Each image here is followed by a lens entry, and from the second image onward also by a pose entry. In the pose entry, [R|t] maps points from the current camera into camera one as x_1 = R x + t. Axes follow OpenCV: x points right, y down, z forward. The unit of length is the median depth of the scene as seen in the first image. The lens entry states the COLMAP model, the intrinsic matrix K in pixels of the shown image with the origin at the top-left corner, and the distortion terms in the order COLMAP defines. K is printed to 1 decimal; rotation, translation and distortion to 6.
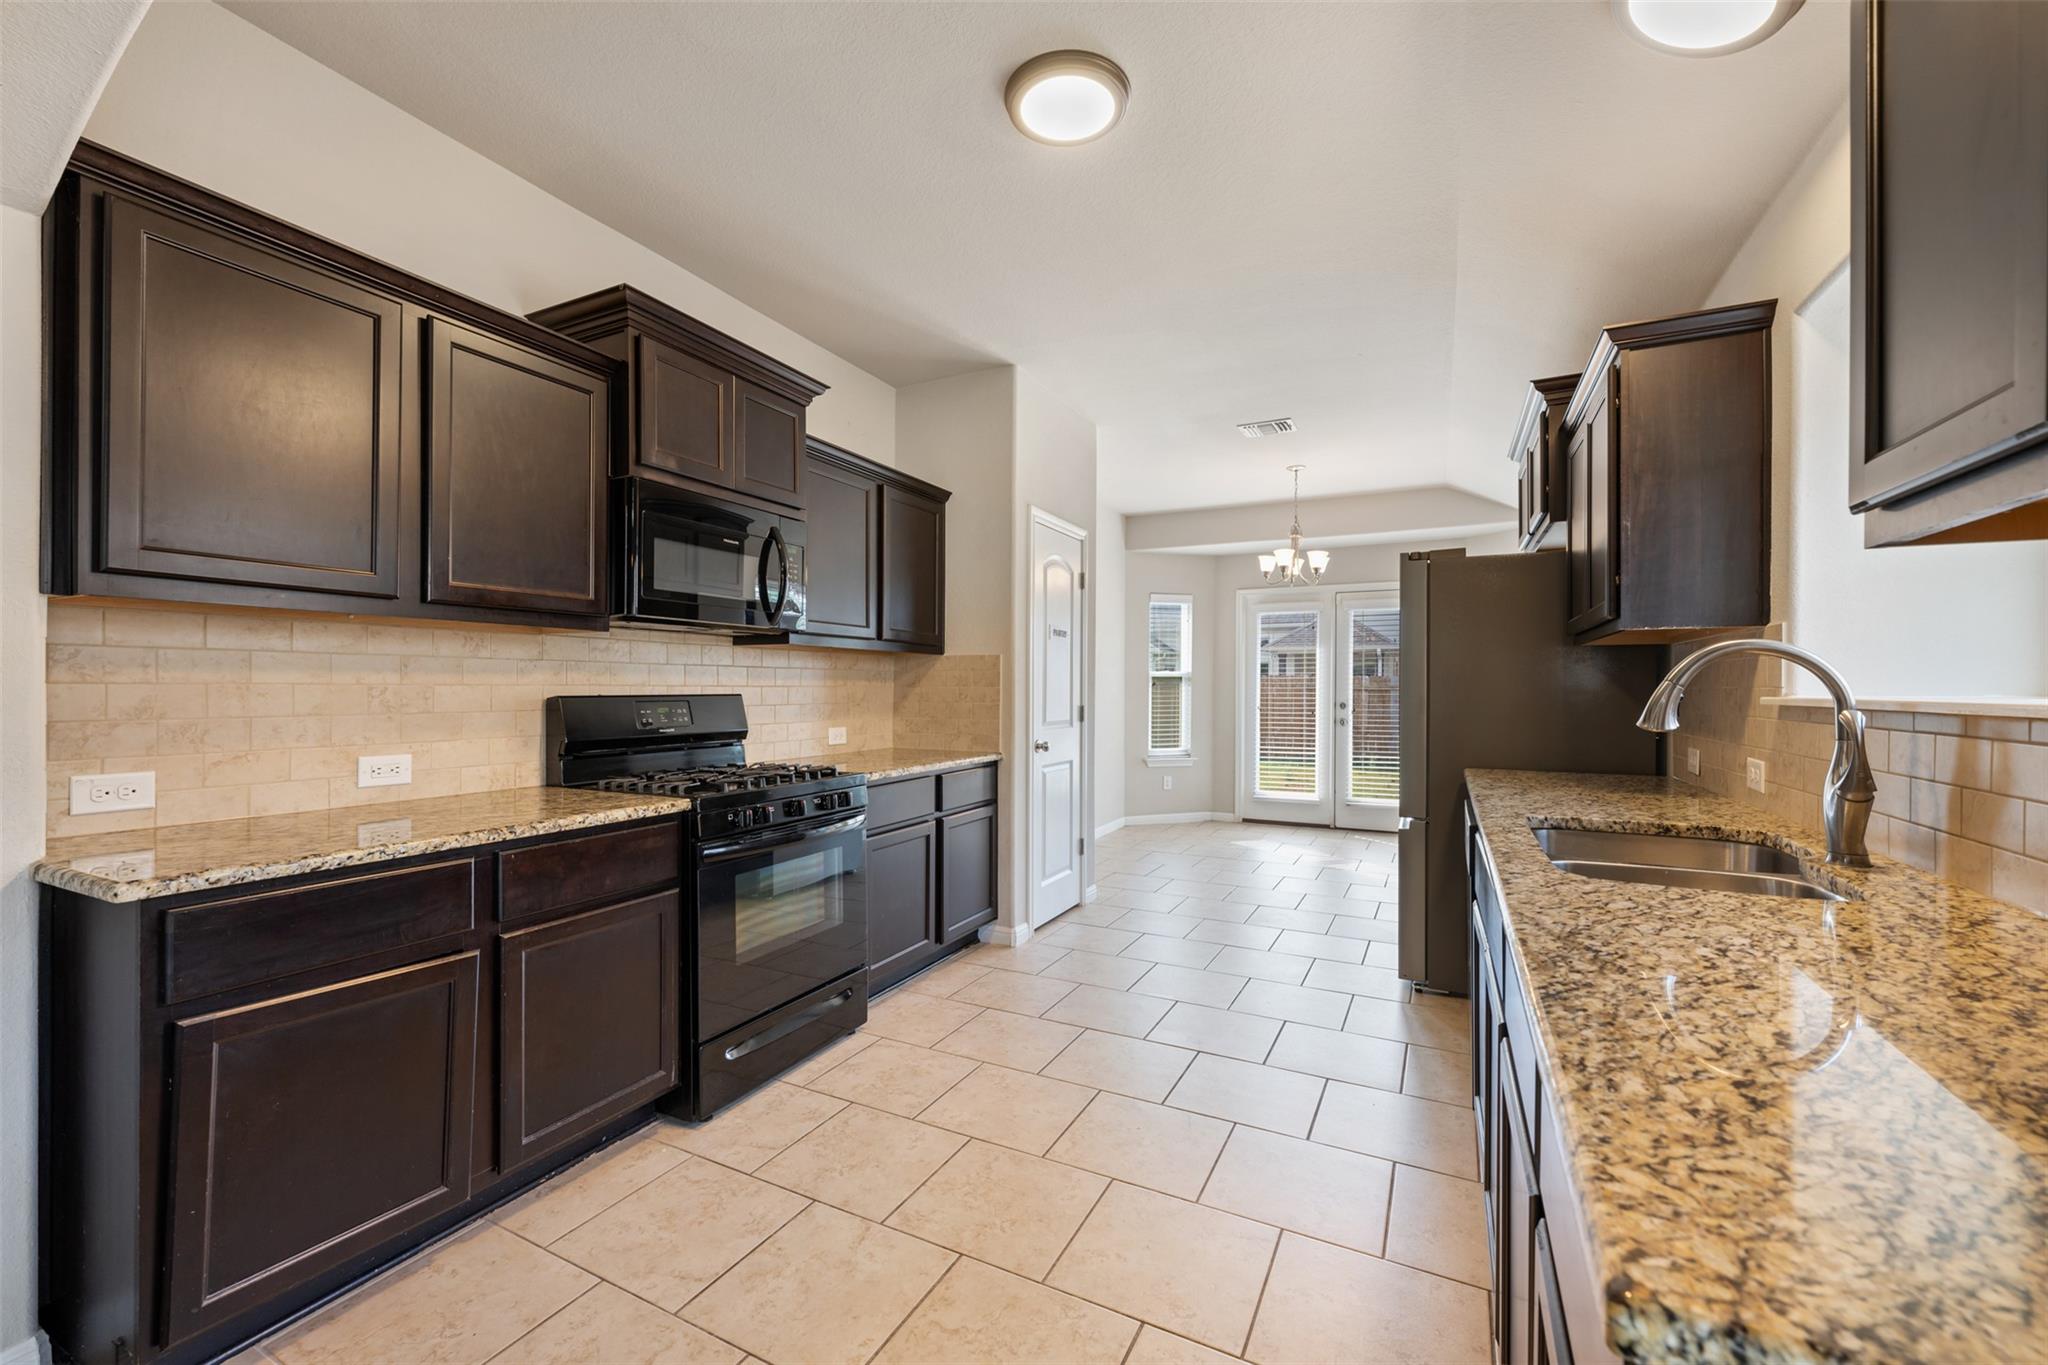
lens RADIAL K [[826.3, 0, 1022.3], [0, 826.3, 689.1], [0, 0, 1]] dist [0.001591, 0.000270]
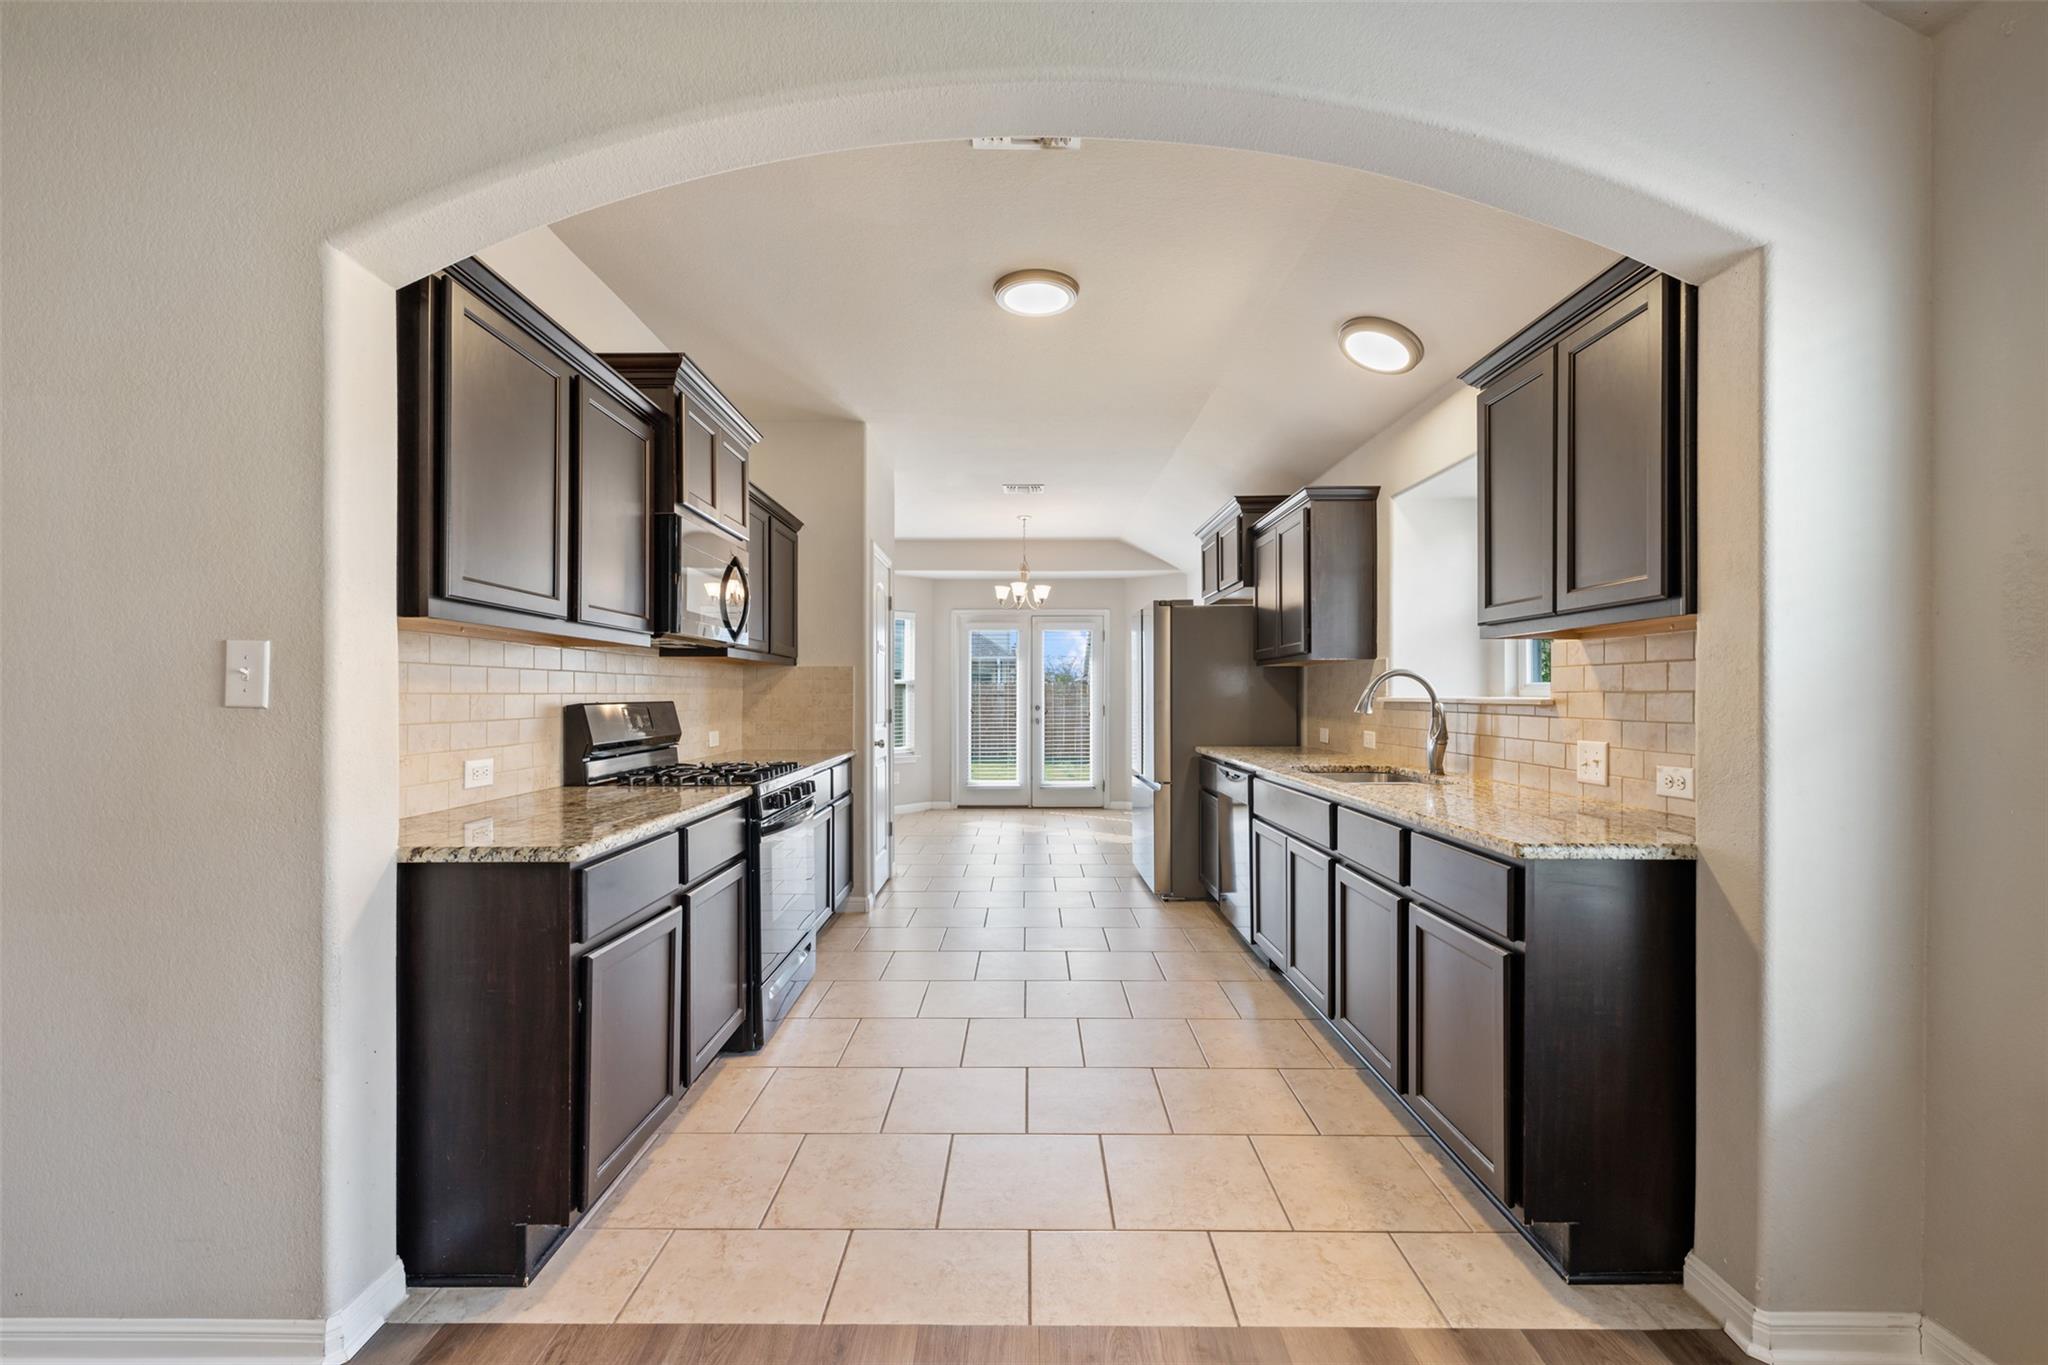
lens RADIAL K [[826.3, 0, 1021.9], [0, 826.3, 689.1], [0, 0, 1]] dist [0.001591, 0.000270]
pose [[0.891640, -0.001677, 0.452743, -0.440646], [0.004927, 0.999970, -0.006001, -0.000954], [-0.452719, 0.007581, 0.891621, -0.201345]]
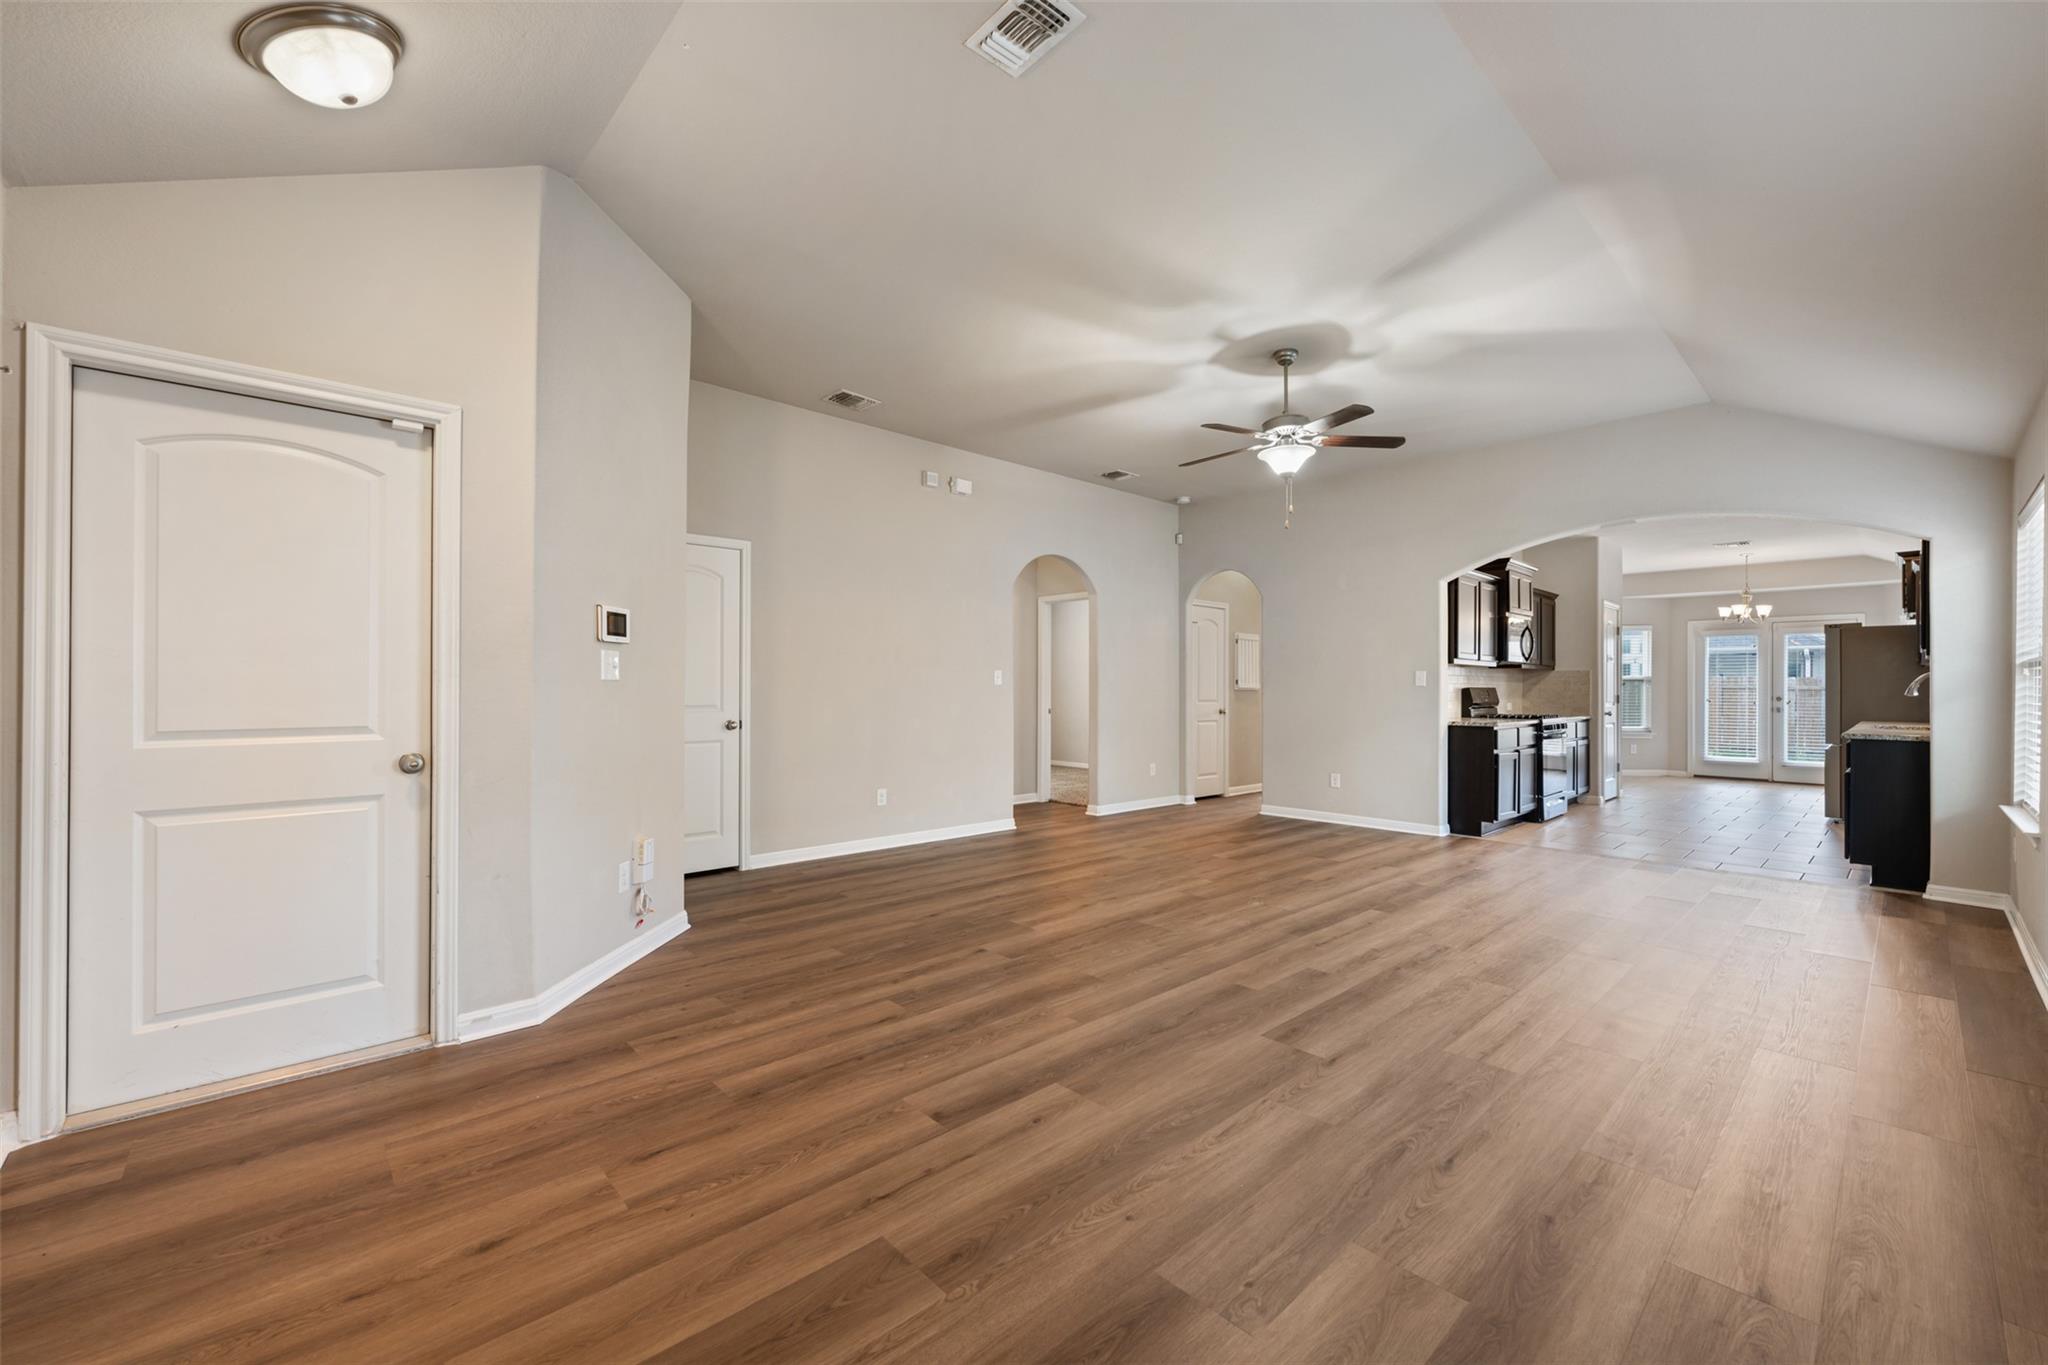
lens RADIAL K [[826.3, 0, 1023.9], [0, 826.3, 682.9], [0, 0, 1]] dist [0.001591, 0.000270]
pose [[0.939976, -0.000345, -0.341241, -0.866438], [-0.002554, 0.999964, -0.008045, 0.016513], [0.341231, 0.008433, 0.939942, -1.957112]]
